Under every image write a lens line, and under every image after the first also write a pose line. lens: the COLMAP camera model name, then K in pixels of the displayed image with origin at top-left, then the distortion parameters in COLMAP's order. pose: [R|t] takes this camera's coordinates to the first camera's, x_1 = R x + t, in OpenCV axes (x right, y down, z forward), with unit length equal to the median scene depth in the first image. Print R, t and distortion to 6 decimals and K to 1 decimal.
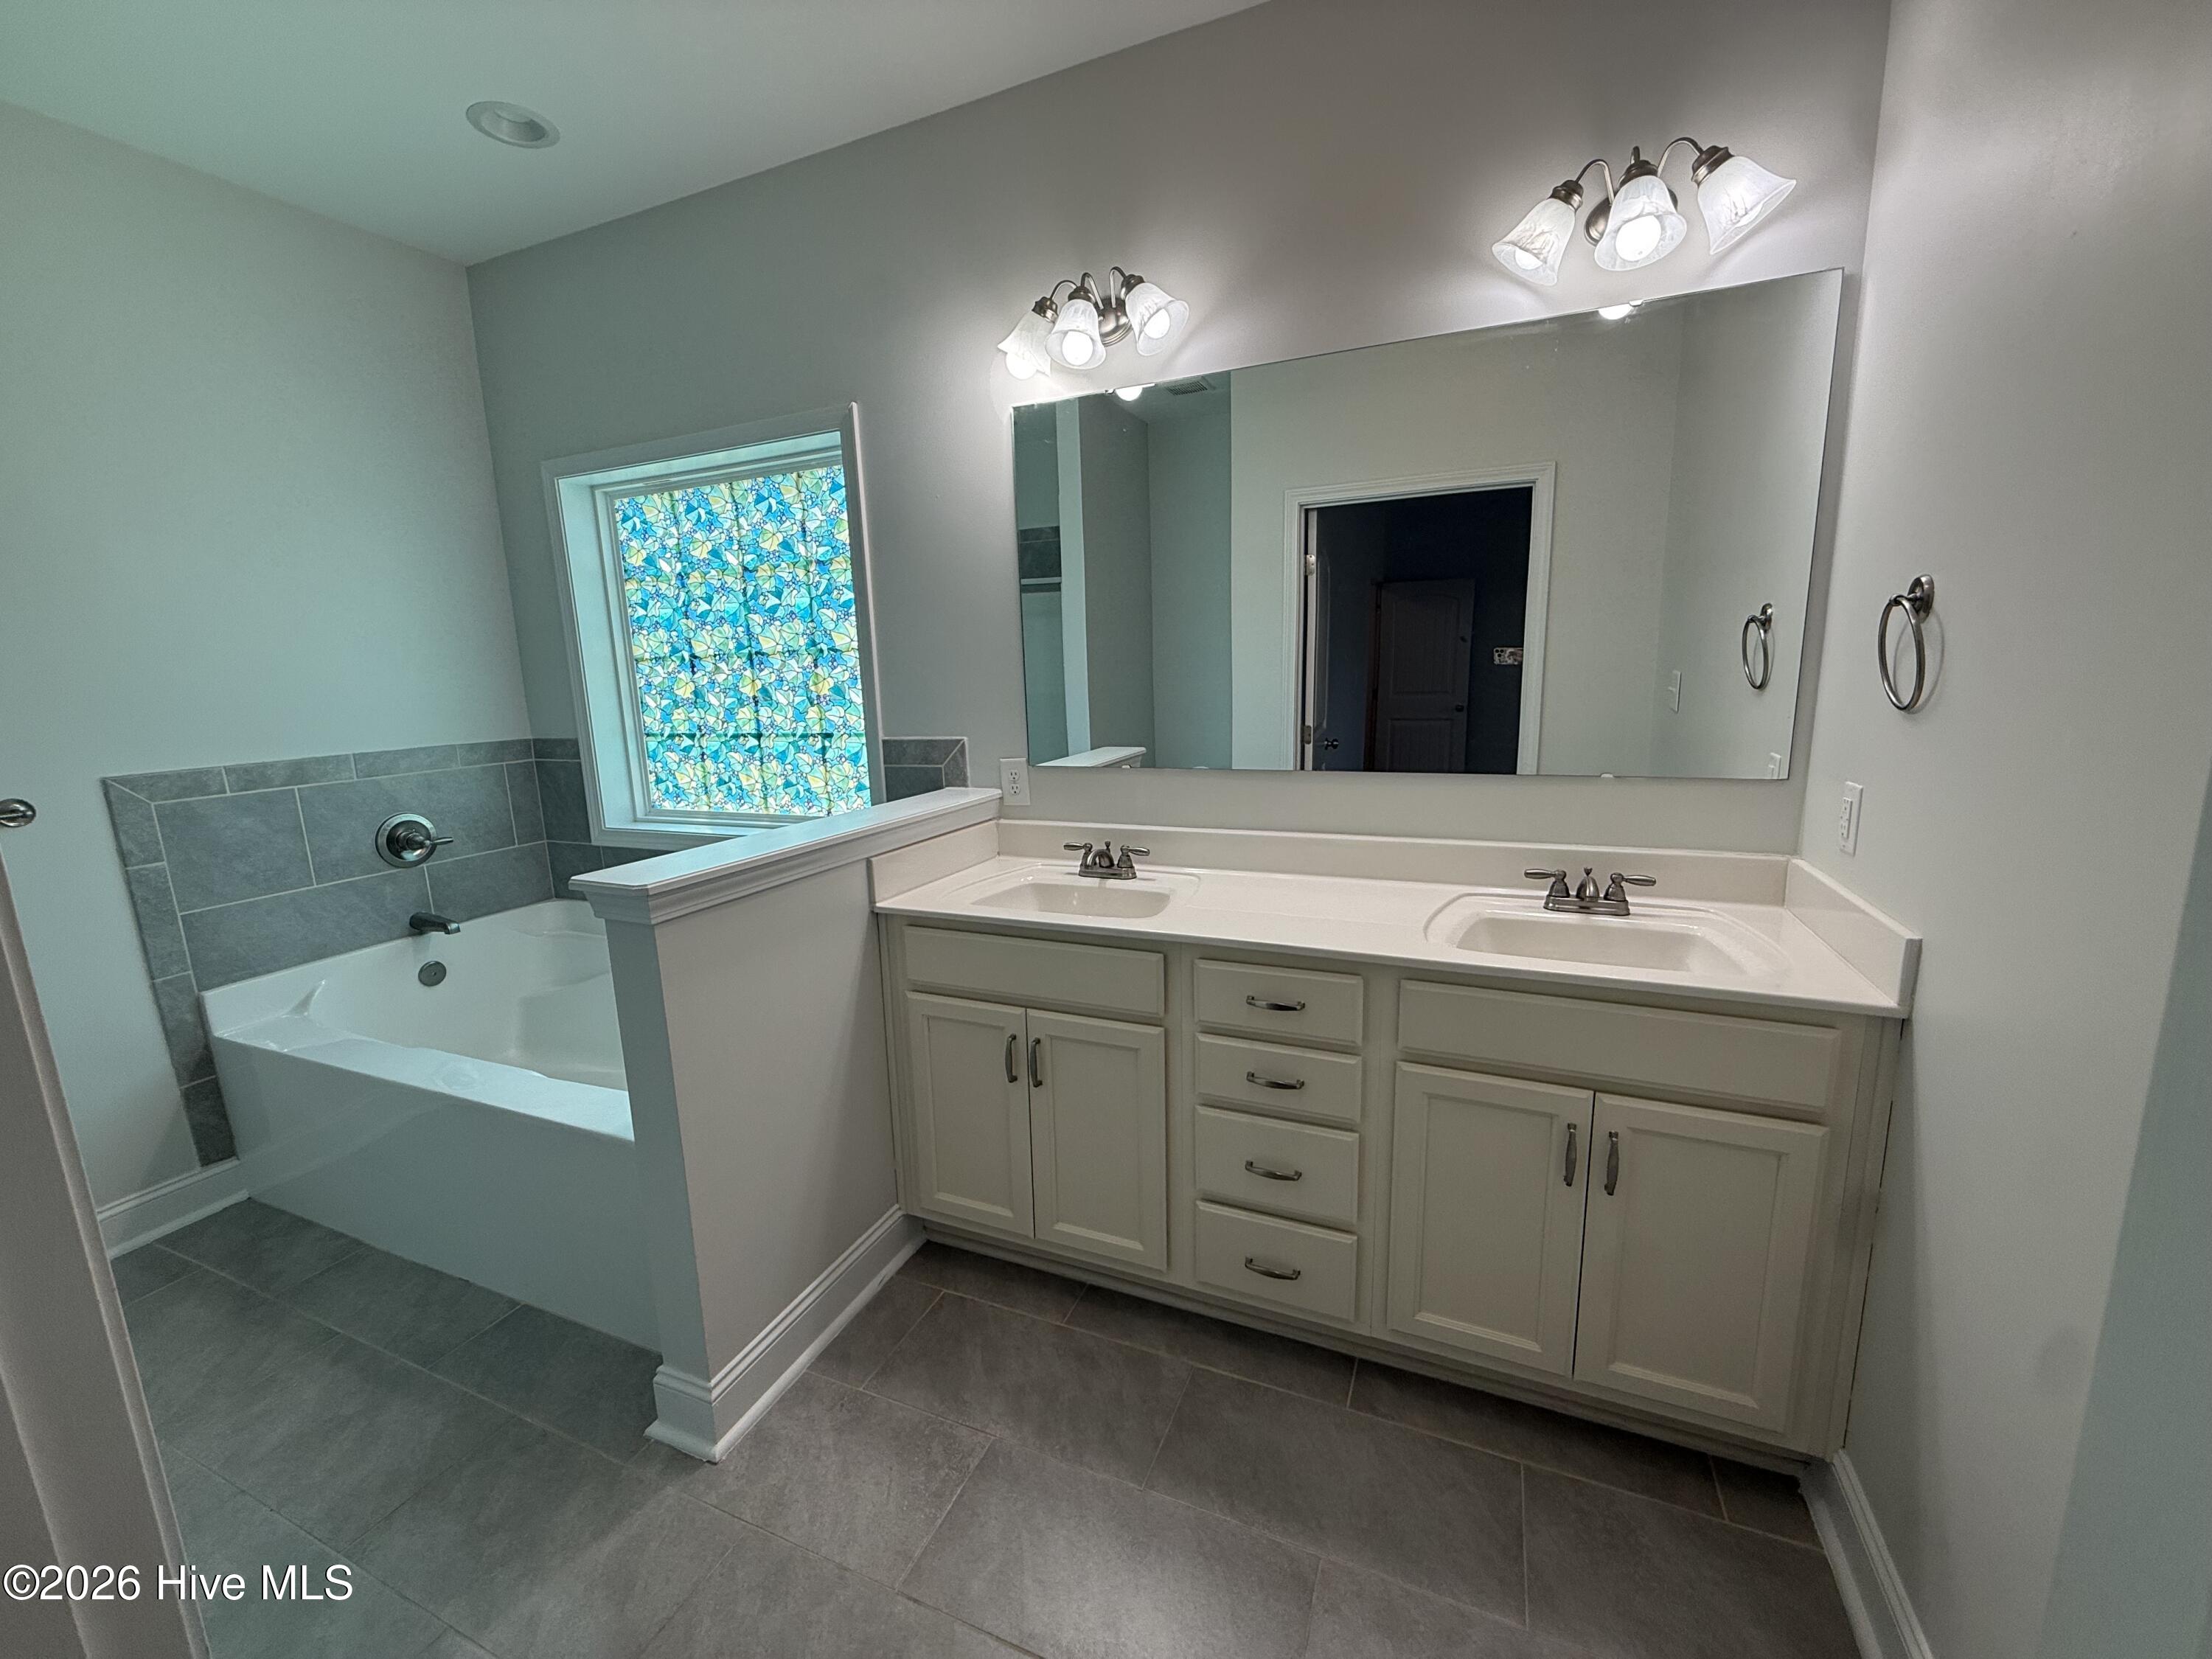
lens RADIAL K [[890.7, 0, 1102.9], [0, 890.7, 824.9], [0, 0, 1]] dist [-0.000376, -0.000537]
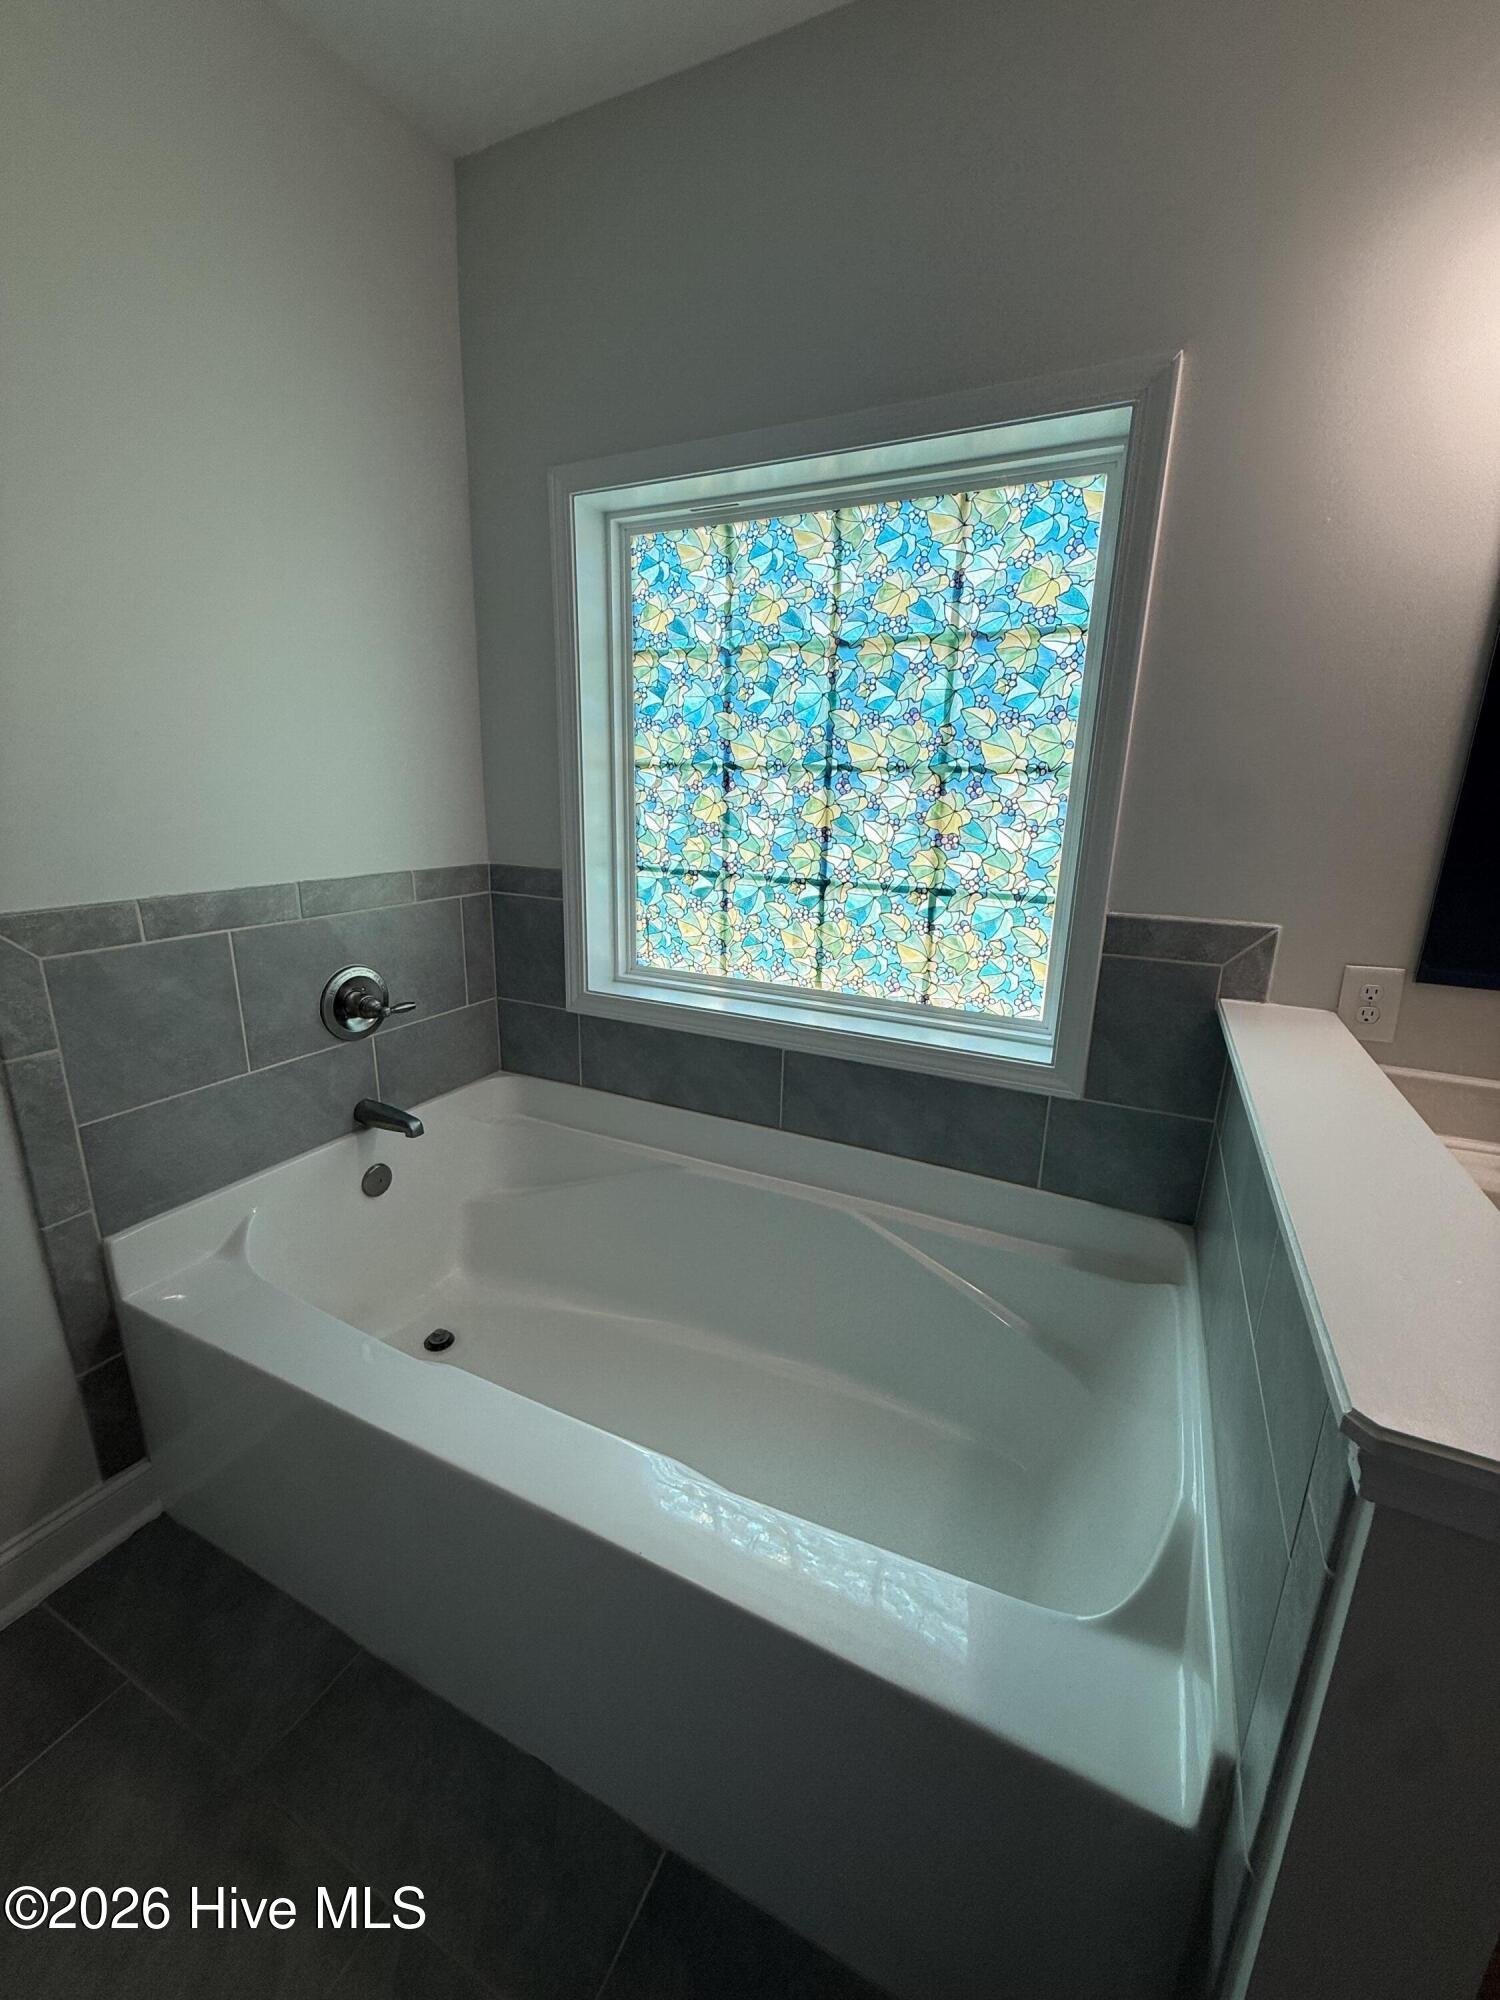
lens RADIAL K [[805.4, 0, 749.5], [0, 805.4, 991.4], [0, 0, 1]] dist [-0.000376, -0.000537]
pose [[0.997403, 0.065672, -0.029580, -0.442319], [-0.063259, 0.995083, 0.076206, -0.062172], [0.034439, -0.074136, 0.996653, 0.359891]]
